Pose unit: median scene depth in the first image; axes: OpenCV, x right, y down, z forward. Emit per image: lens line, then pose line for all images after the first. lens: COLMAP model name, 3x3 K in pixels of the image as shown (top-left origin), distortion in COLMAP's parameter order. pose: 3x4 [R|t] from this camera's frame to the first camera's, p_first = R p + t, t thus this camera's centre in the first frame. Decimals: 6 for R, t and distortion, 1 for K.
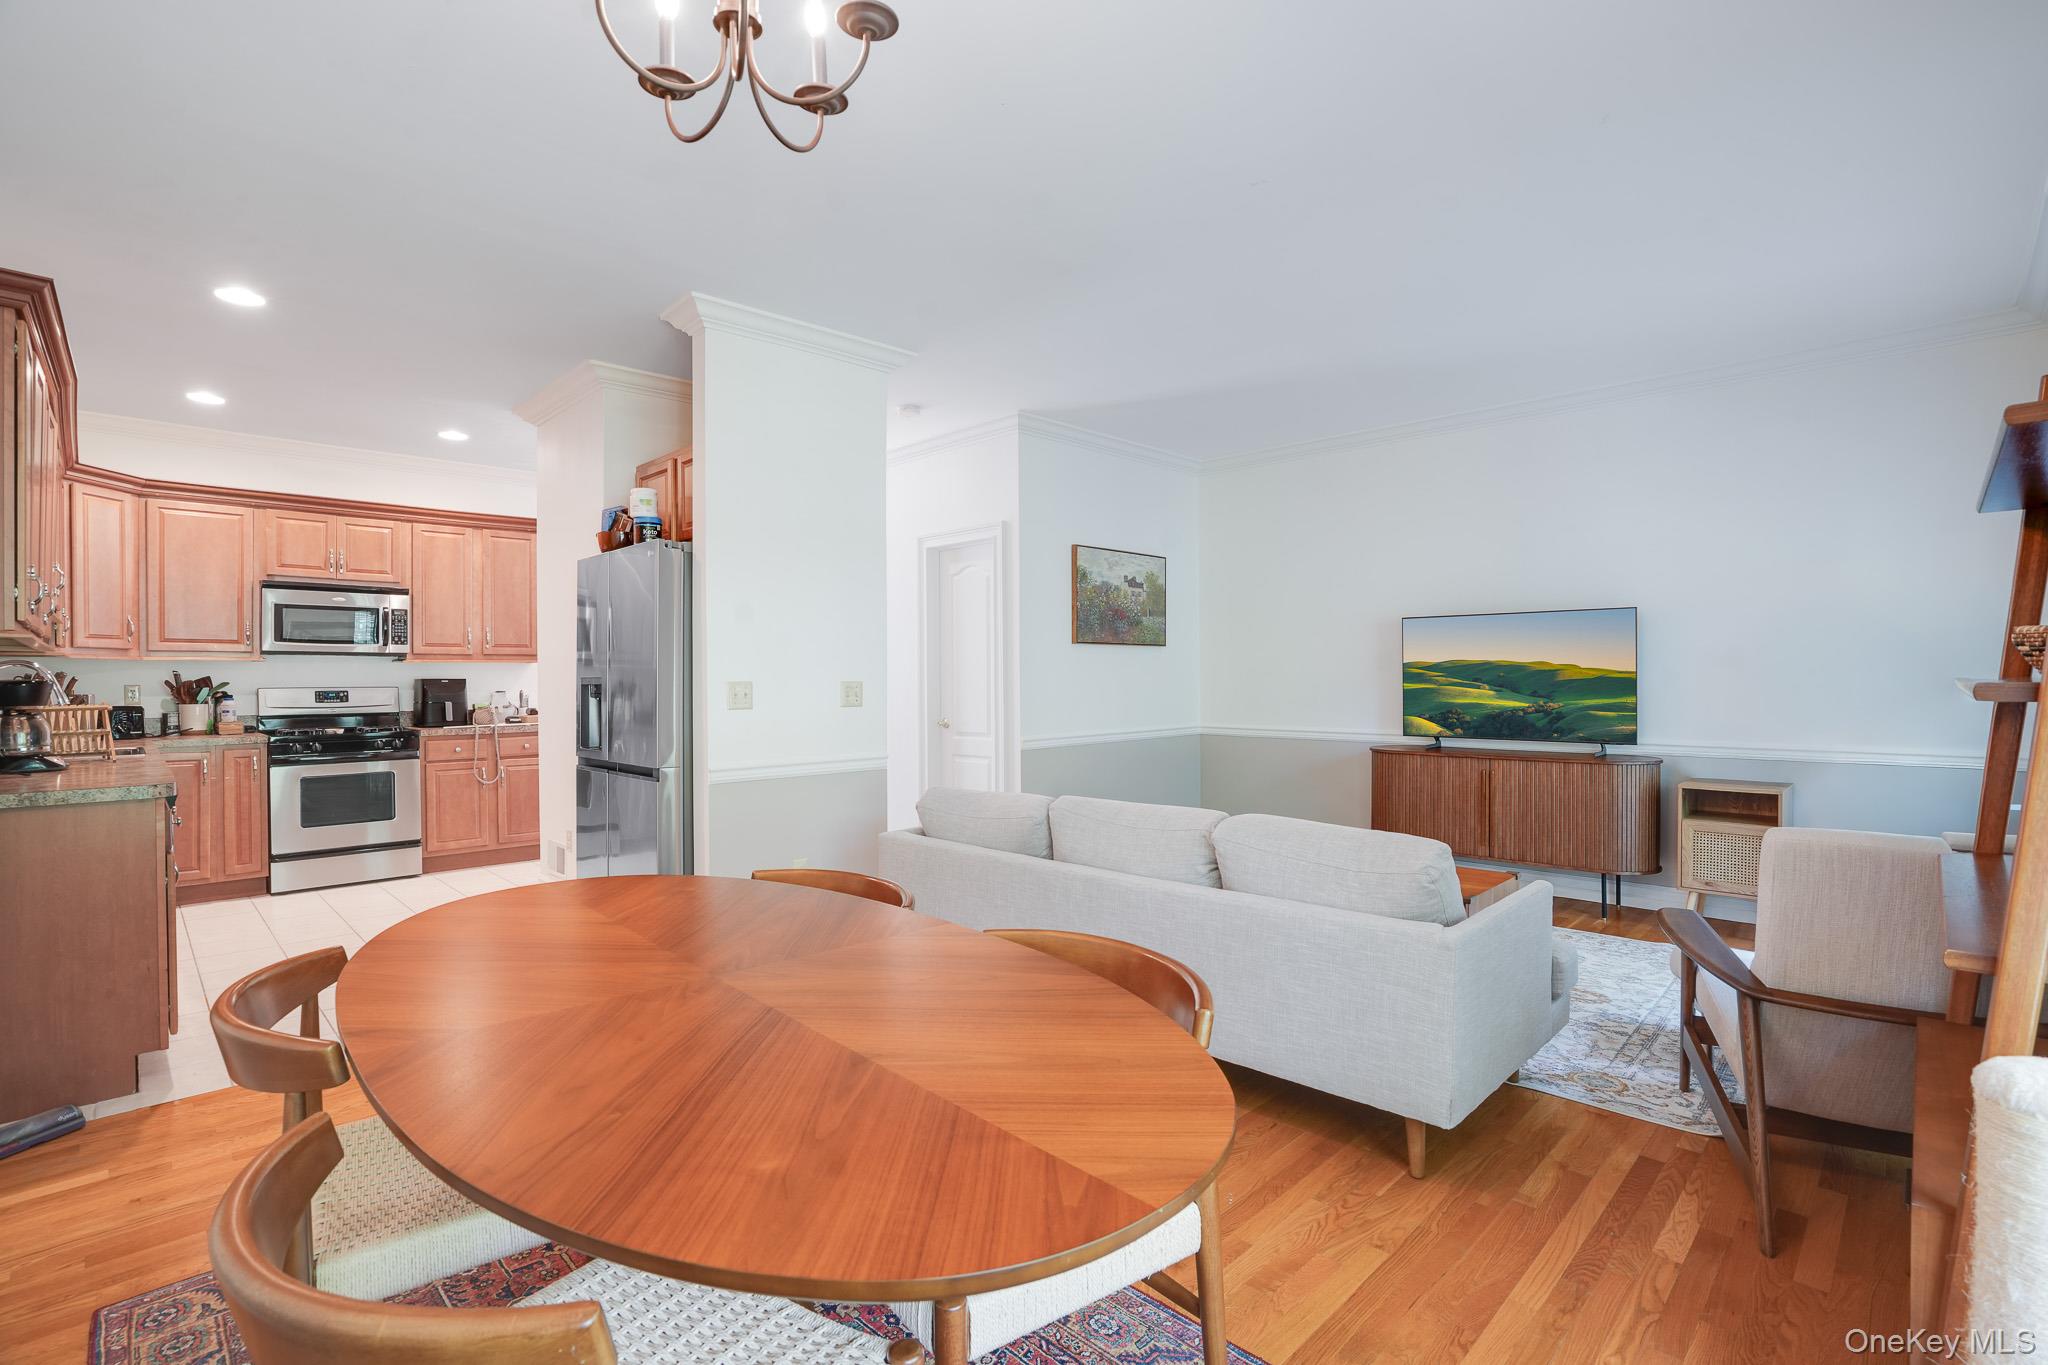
lens RADIAL K [[996.2, 0, 1039.2], [0, 996.2, 672.8], [0, 0, 1]] dist [-0.003493, 0.000364]
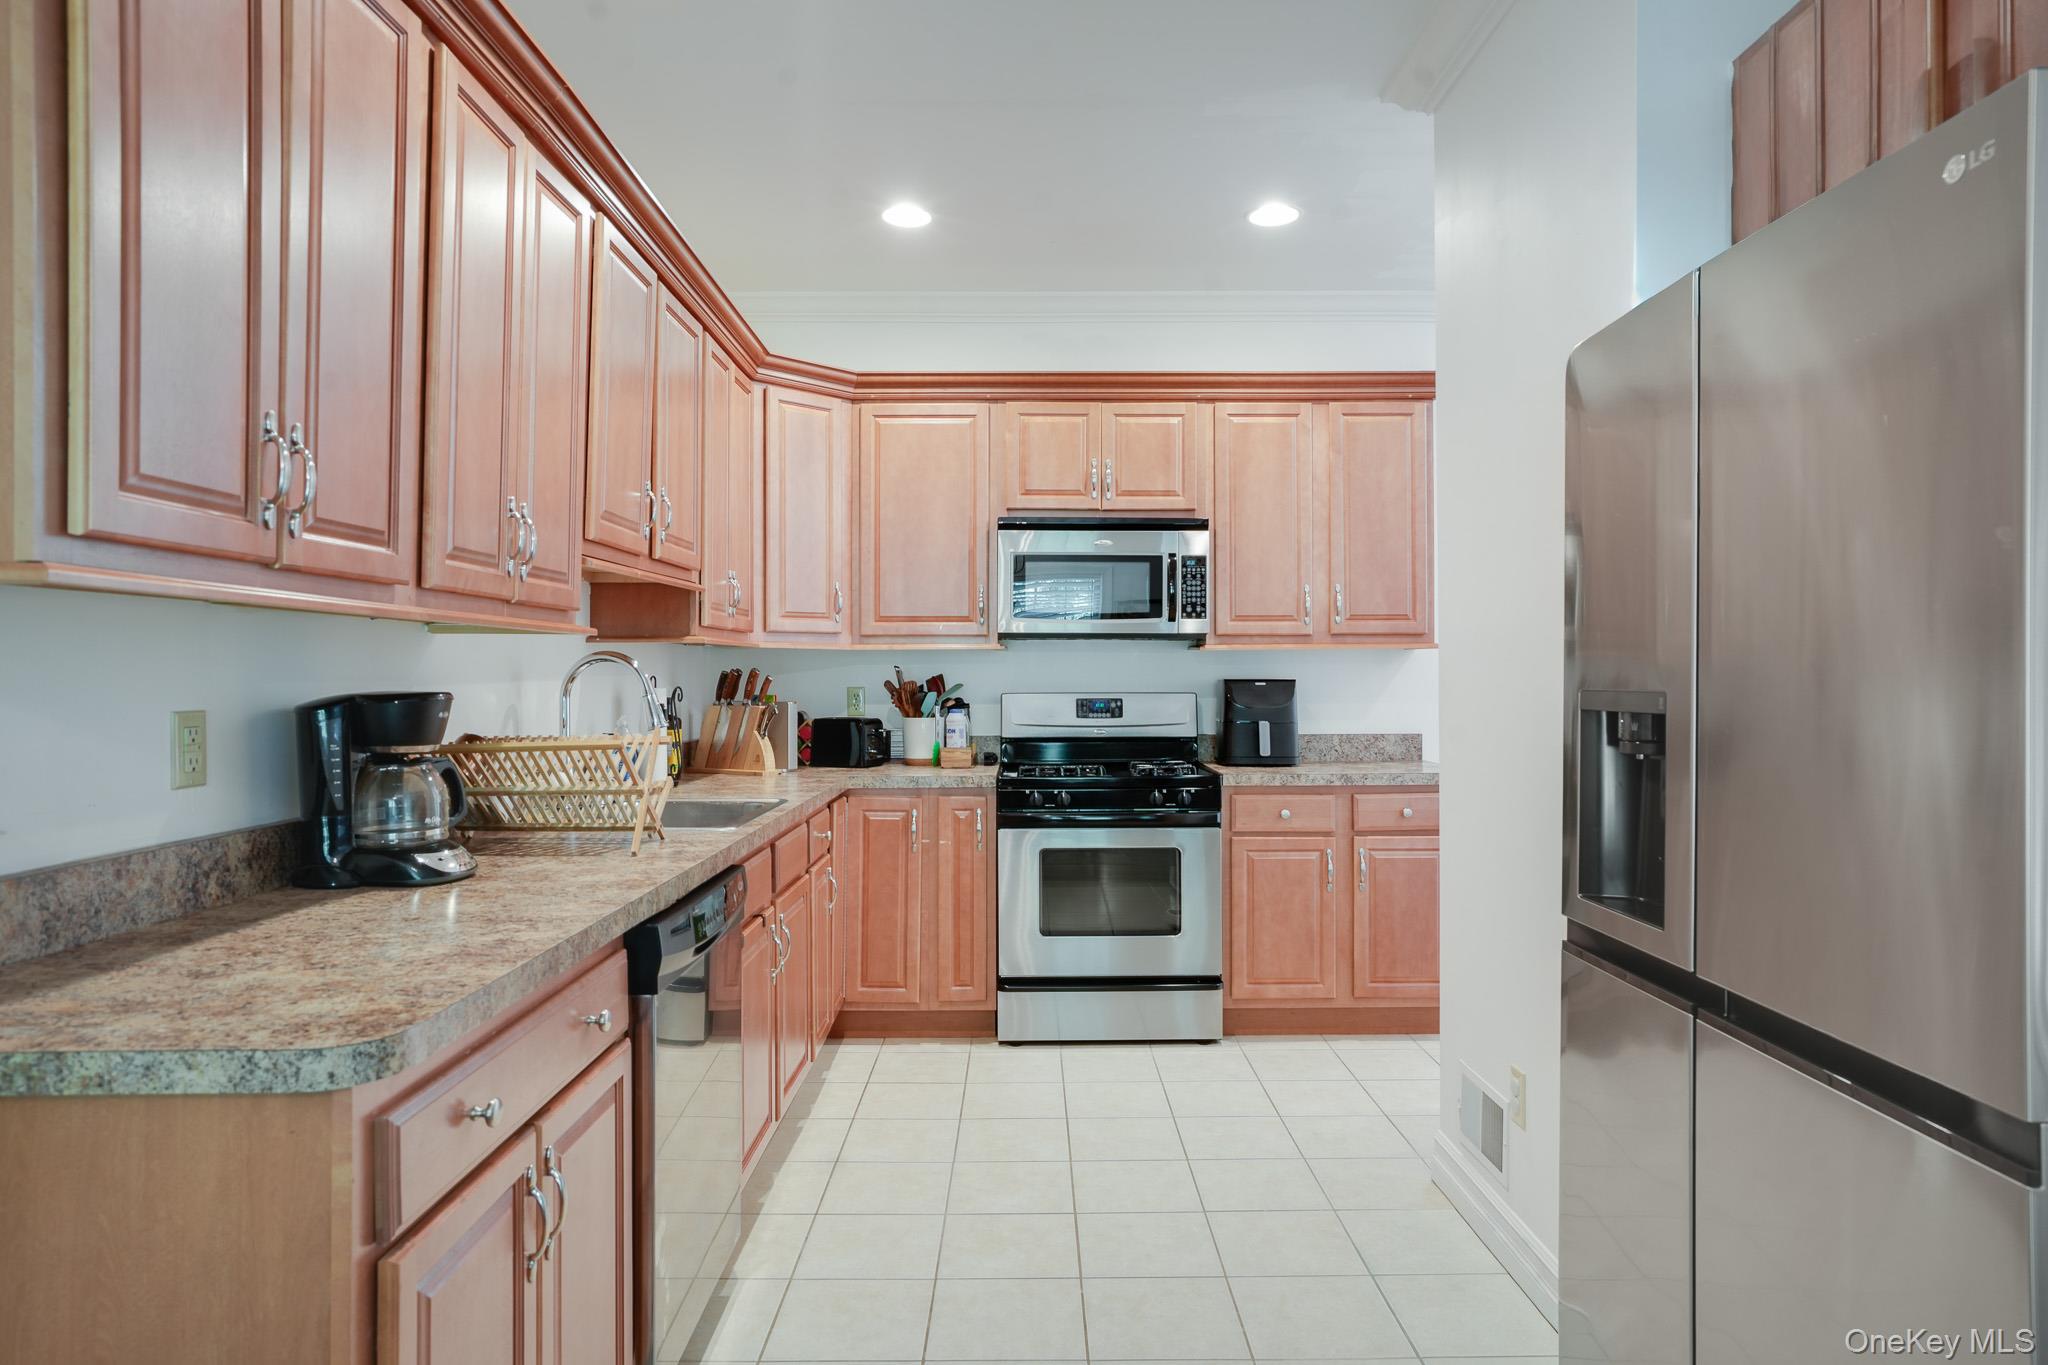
lens RADIAL K [[996.2, 0, 1039.2], [0, 996.2, 672.8], [0, 0, 1]] dist [-0.003493, 0.000364]
pose [[0.684808, 0.009572, -0.728661, -0.299733], [0.002153, 0.999883, 0.015158, -0.006553], [0.728720, -0.011950, 0.684707, 0.565573]]
